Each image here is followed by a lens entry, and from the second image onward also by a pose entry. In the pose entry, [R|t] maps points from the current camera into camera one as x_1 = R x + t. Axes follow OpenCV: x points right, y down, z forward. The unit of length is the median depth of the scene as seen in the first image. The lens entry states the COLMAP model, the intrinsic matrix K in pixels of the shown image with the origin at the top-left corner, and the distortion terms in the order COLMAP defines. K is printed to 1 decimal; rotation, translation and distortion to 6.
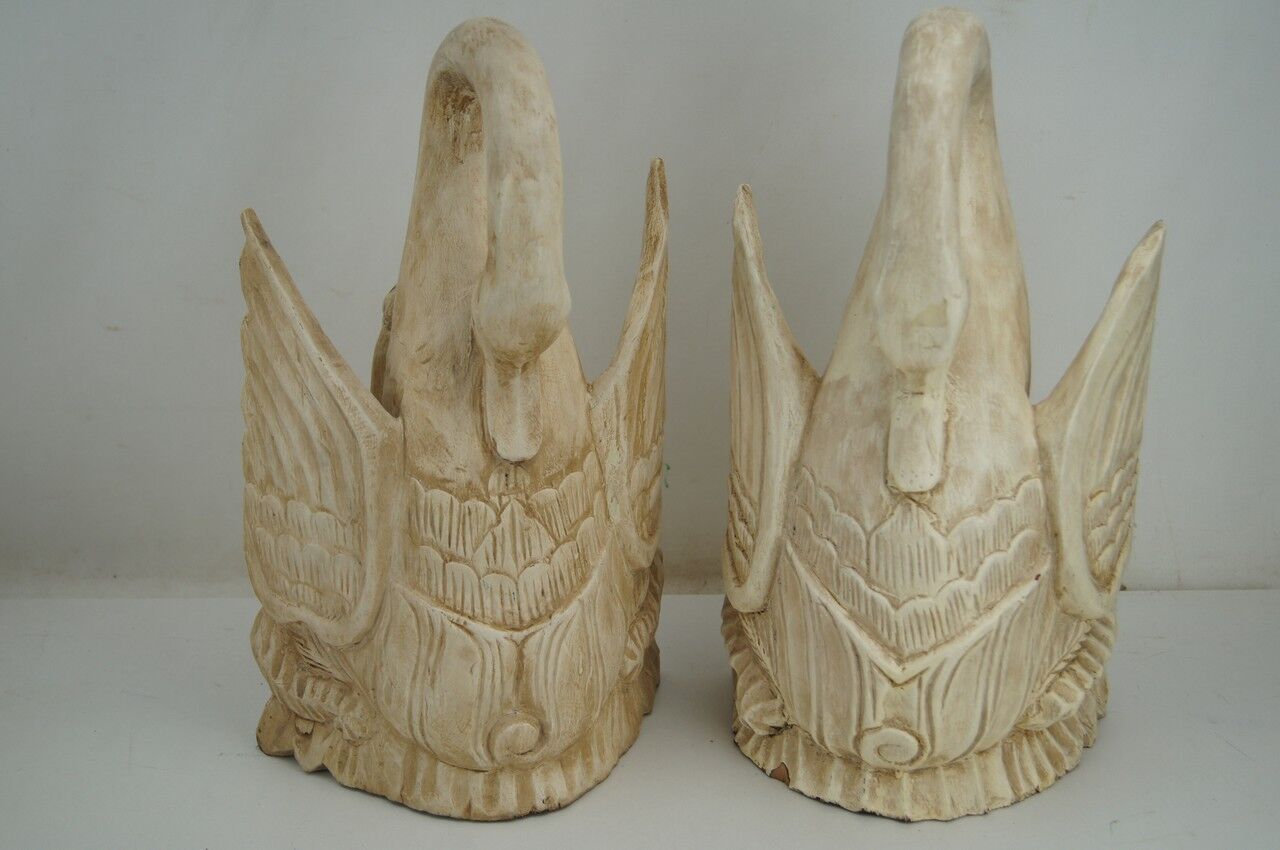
lens RADIAL K [[1912.2, 0, 636.2], [0, 1912.2, 425.5], [0, 0, 1]] dist [-0.015396, 0.000000]
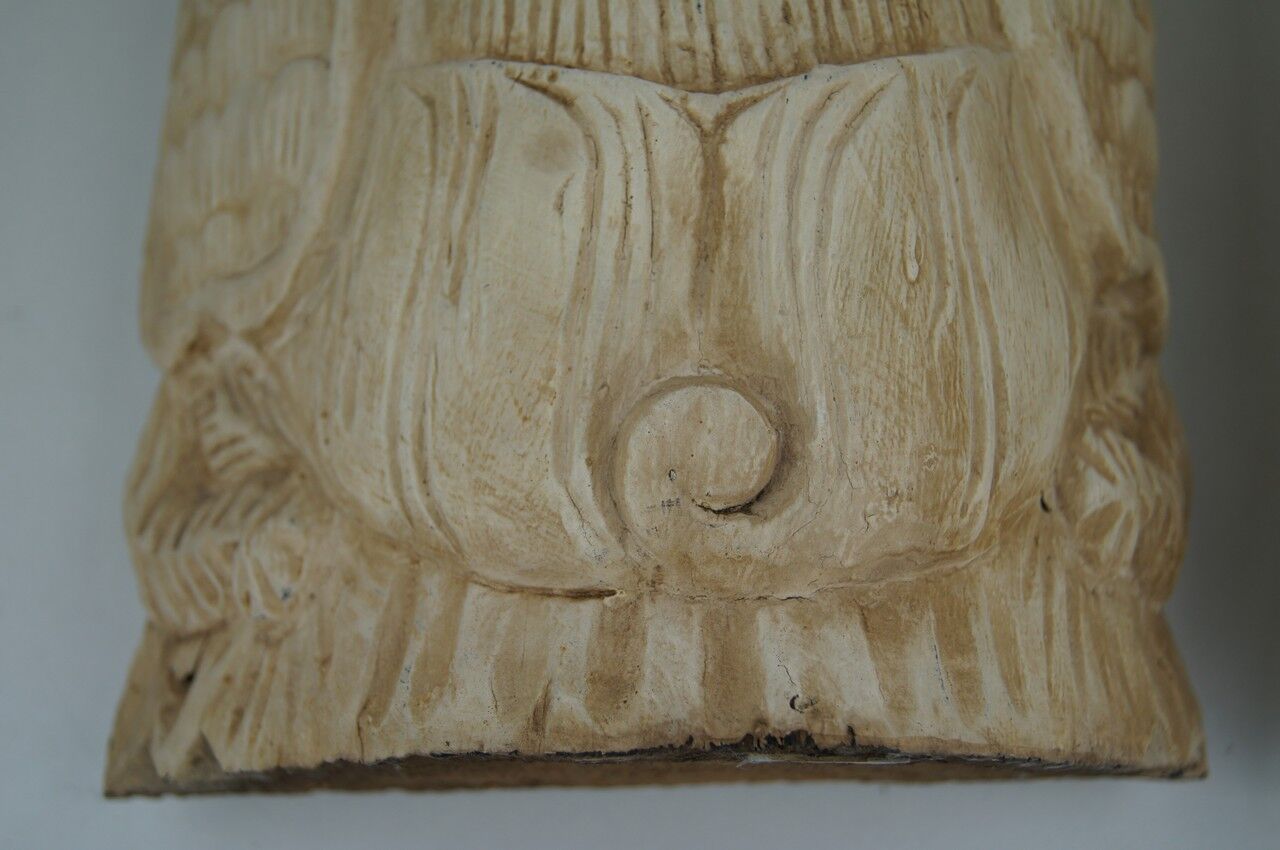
lens RADIAL K [[1790.6, 0, 634.5], [0, 1790.6, 401.7], [0, 0, 1]] dist [-0.024170, 0.000000]
pose [[0.958051, -0.085554, -0.273531, 0.006745], [-0.094093, 0.807608, -0.582165, 0.331506], [0.270712, 0.583481, 0.765679, 0.786940]]
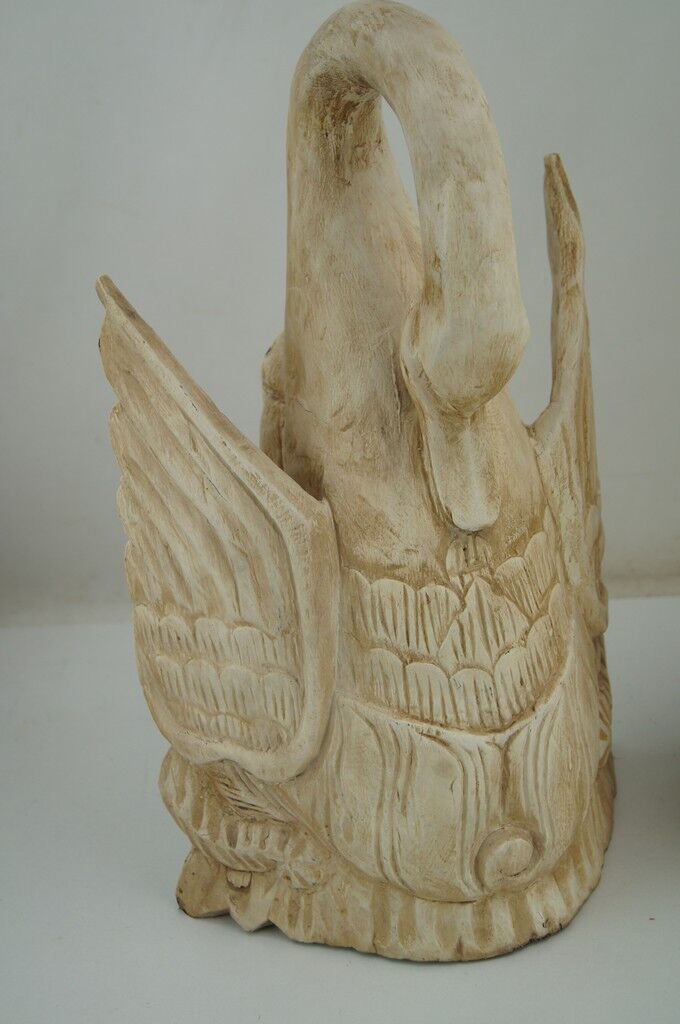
lens RADIAL K [[1751.1, 0, 340.1], [0, 1751.1, 484.5], [0, 0, 1]] dist [-0.008218, 0.000000]
pose [[0.987873, -0.149247, 0.042804, -0.146482], [0.149161, 0.988799, 0.005202, -0.013395], [-0.043101, 0.001246, 0.999070, 0.240756]]
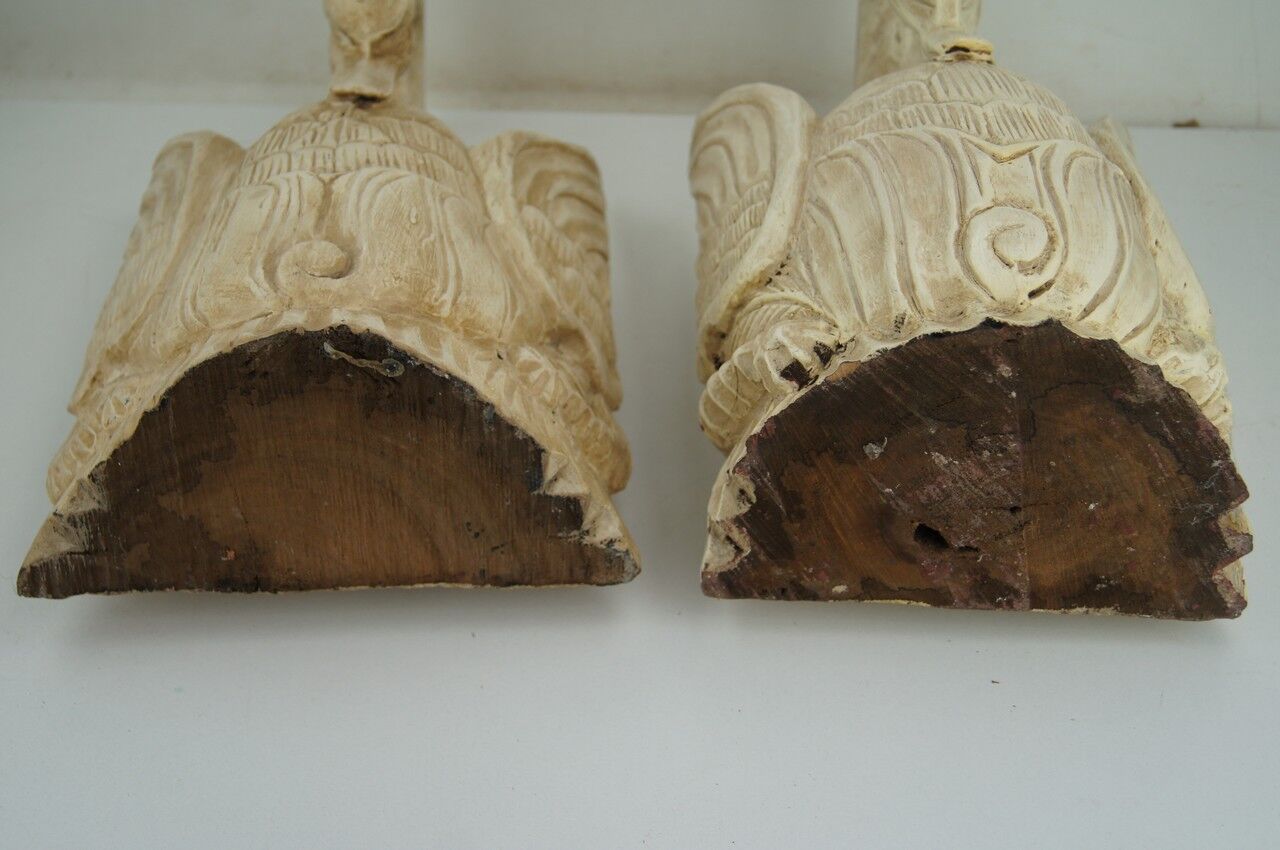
lens RADIAL K [[1790.6, 0, 644.5], [0, 1790.6, 430.6], [0, 0, 1]] dist [-0.024170, 0.000000]
pose [[0.950791, -0.281824, -0.128732, 0.124914], [-0.033551, 0.319396, -0.947027, 0.823292], [0.308012, 0.904744, 0.294223, 0.916252]]
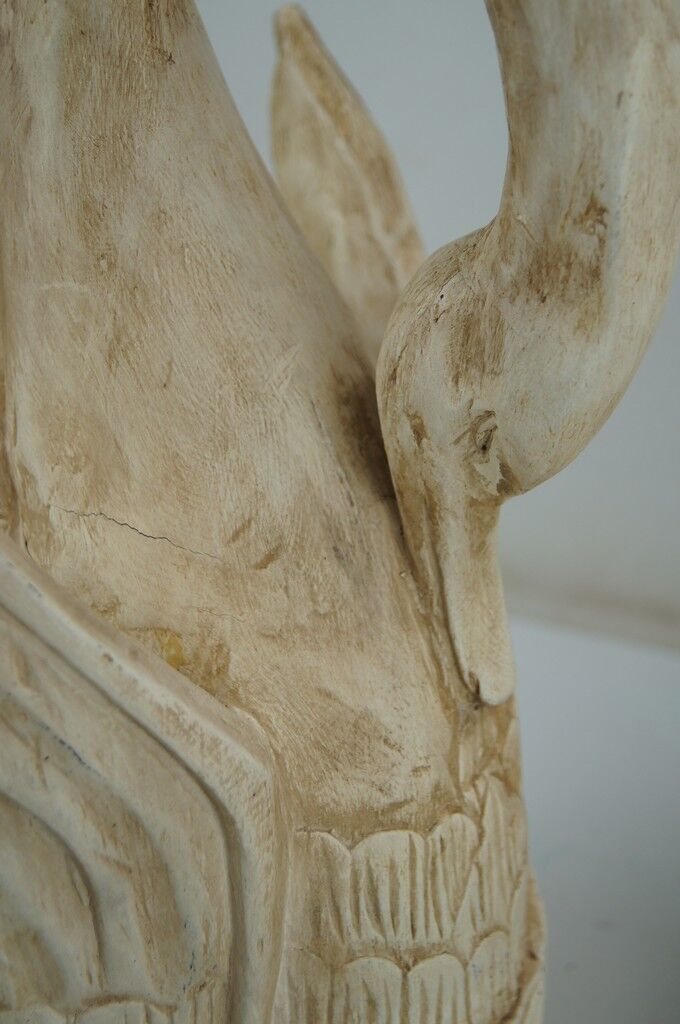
lens RADIAL K [[1751.1, 0, 312.1], [0, 1751.1, 515.7], [0, 0, 1]] dist [-0.008218, 0.000000]
pose [[0.707375, -0.333174, 0.623390, -0.327690], [0.241662, 0.942791, 0.229661, -0.124082], [-0.664244, -0.011807, 0.747422, 0.704299]]
